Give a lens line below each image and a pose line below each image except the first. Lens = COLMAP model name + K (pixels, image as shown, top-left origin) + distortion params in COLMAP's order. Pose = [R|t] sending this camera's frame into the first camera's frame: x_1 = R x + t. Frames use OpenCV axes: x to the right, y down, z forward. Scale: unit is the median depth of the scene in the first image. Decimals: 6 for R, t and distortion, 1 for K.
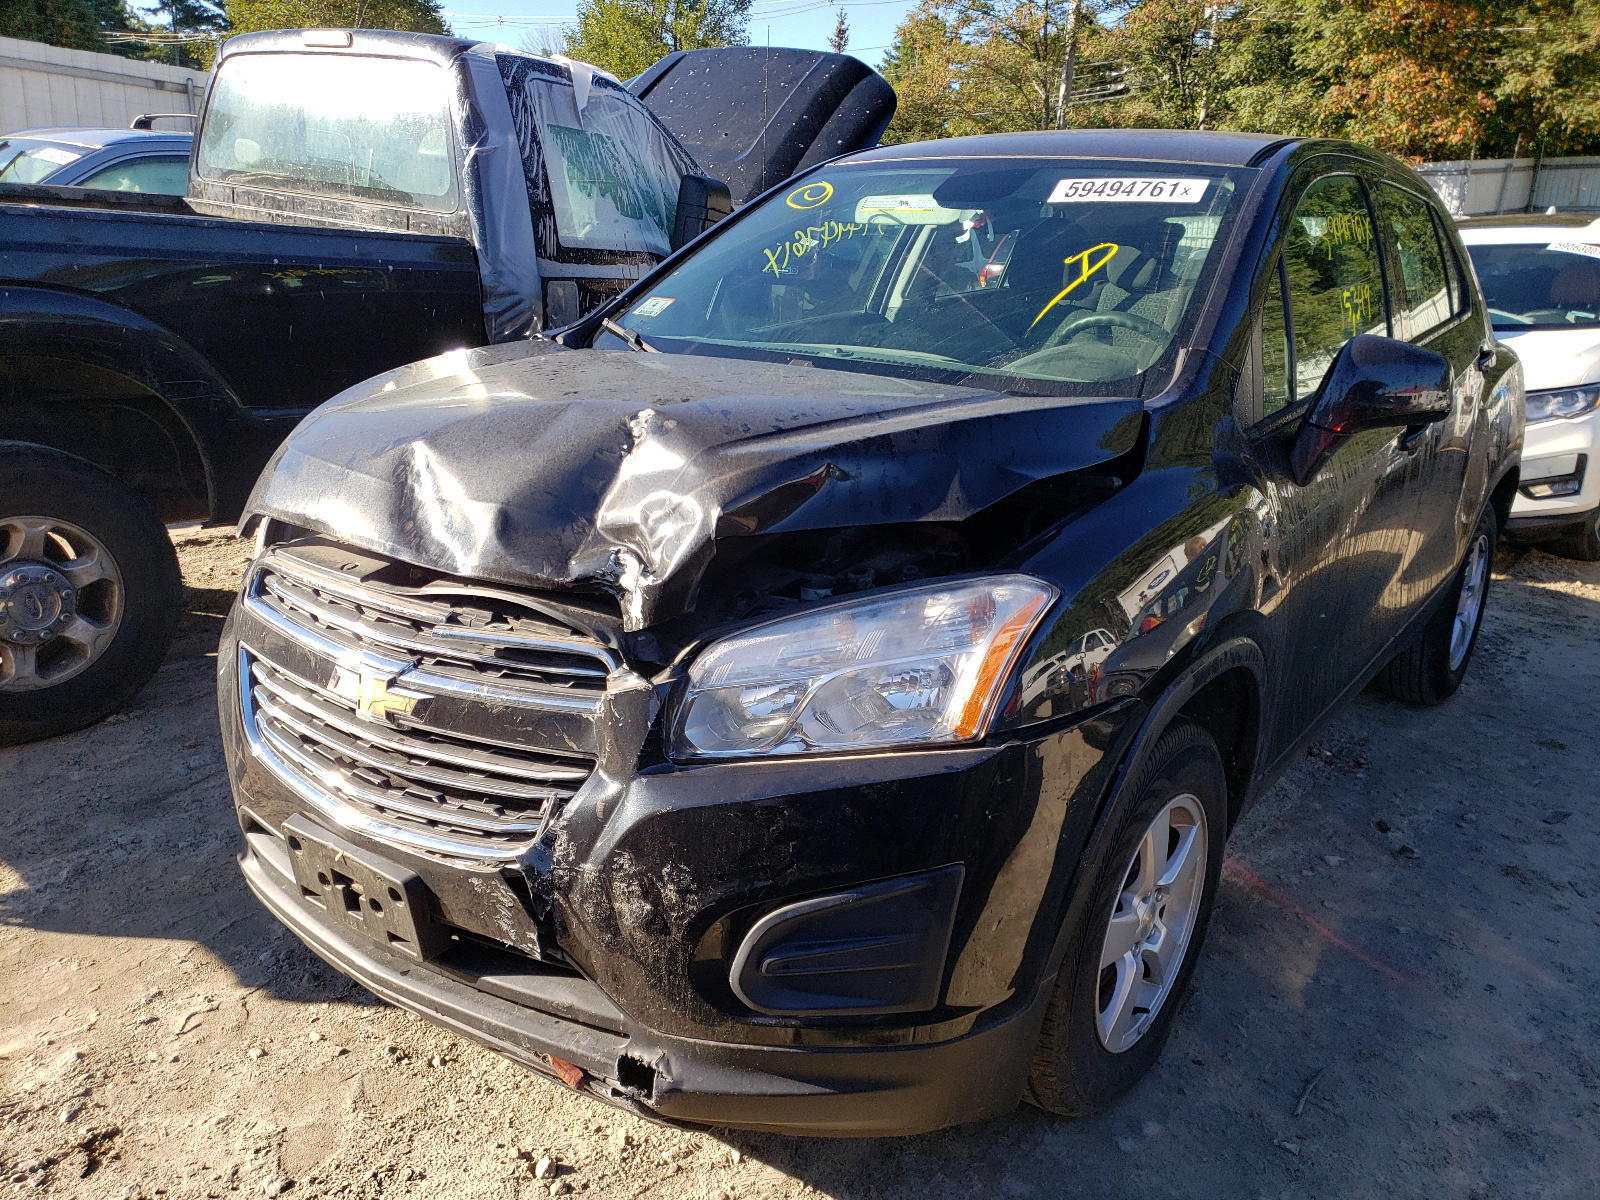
lens RADIAL K [[1292.7, 0, 800.0], [0, 1292.7, 600.0], [0, 0, 1]] dist [0.112041, -0.116768]
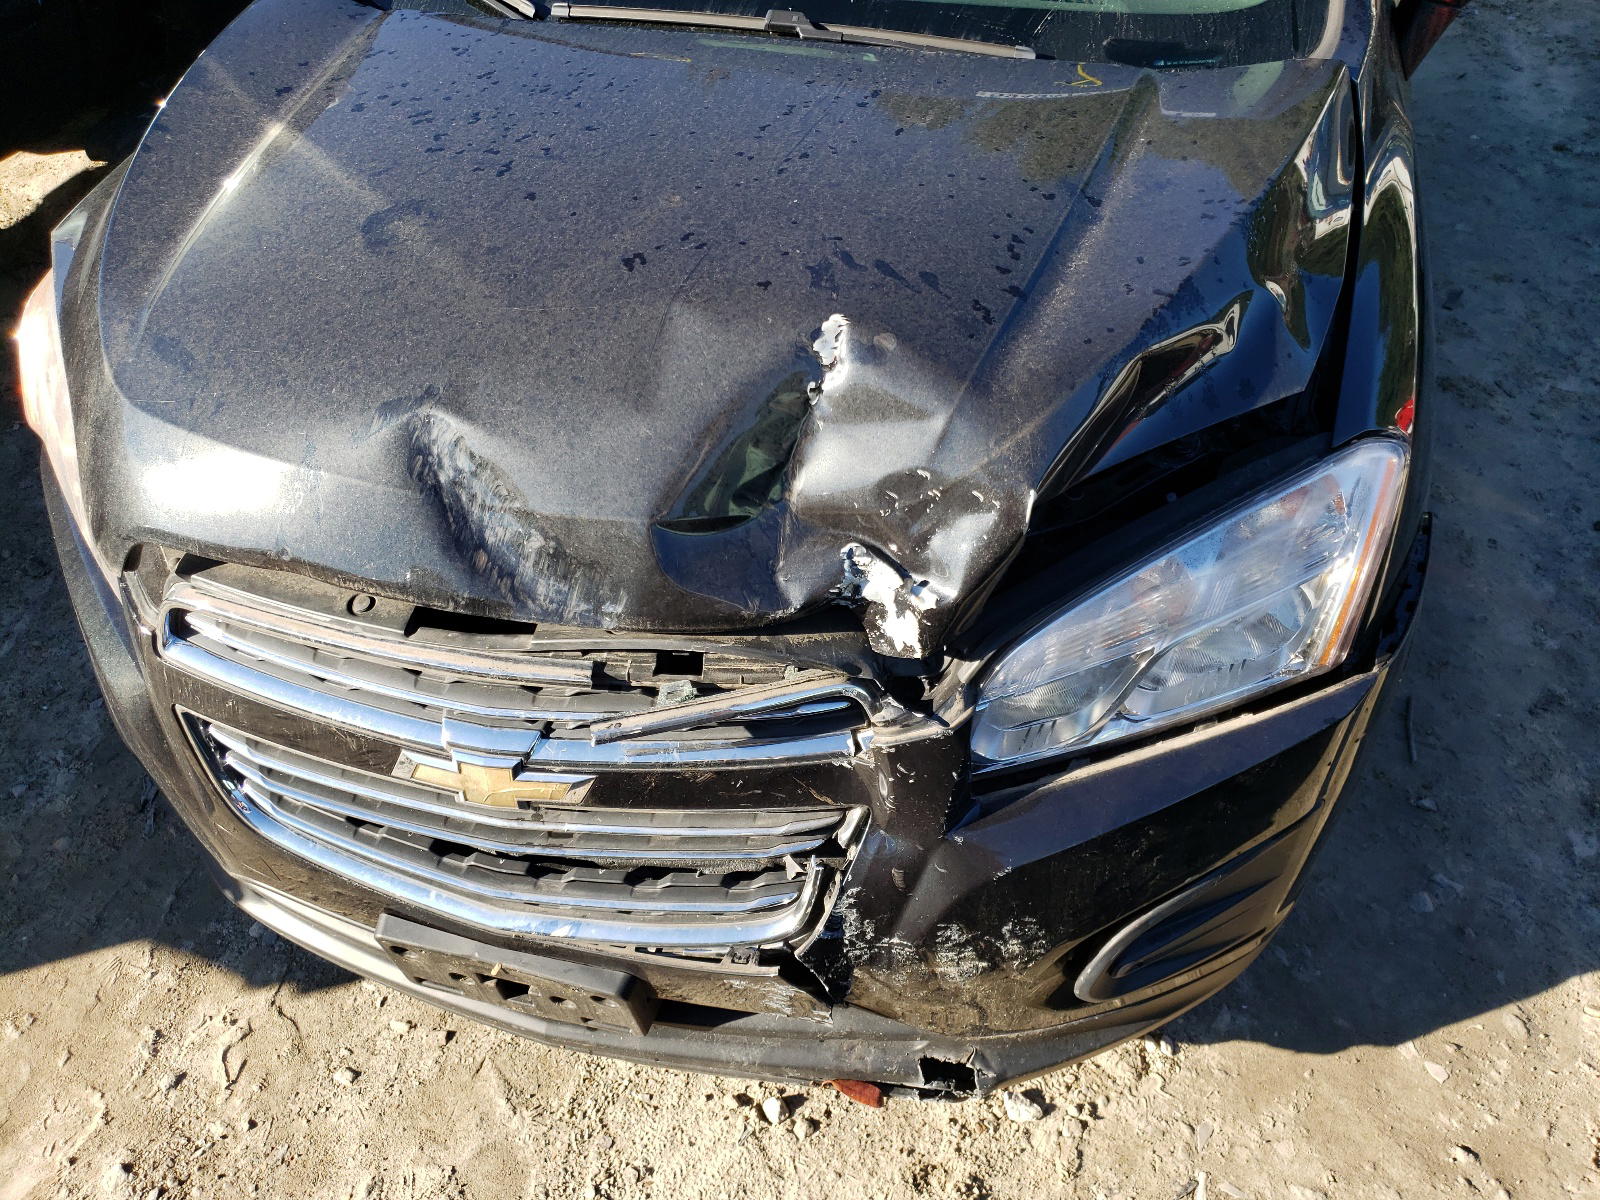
lens RADIAL K [[1292.7, 0, 800.0], [0, 1292.7, 600.0], [0, 0, 1]] dist [0.112041, -0.116768]
pose [[0.931308, -0.283900, 0.228180, -0.316211], [0.148375, 0.867839, 0.474174, -0.329453], [-0.332641, -0.407746, 0.850349, 0.414761]]
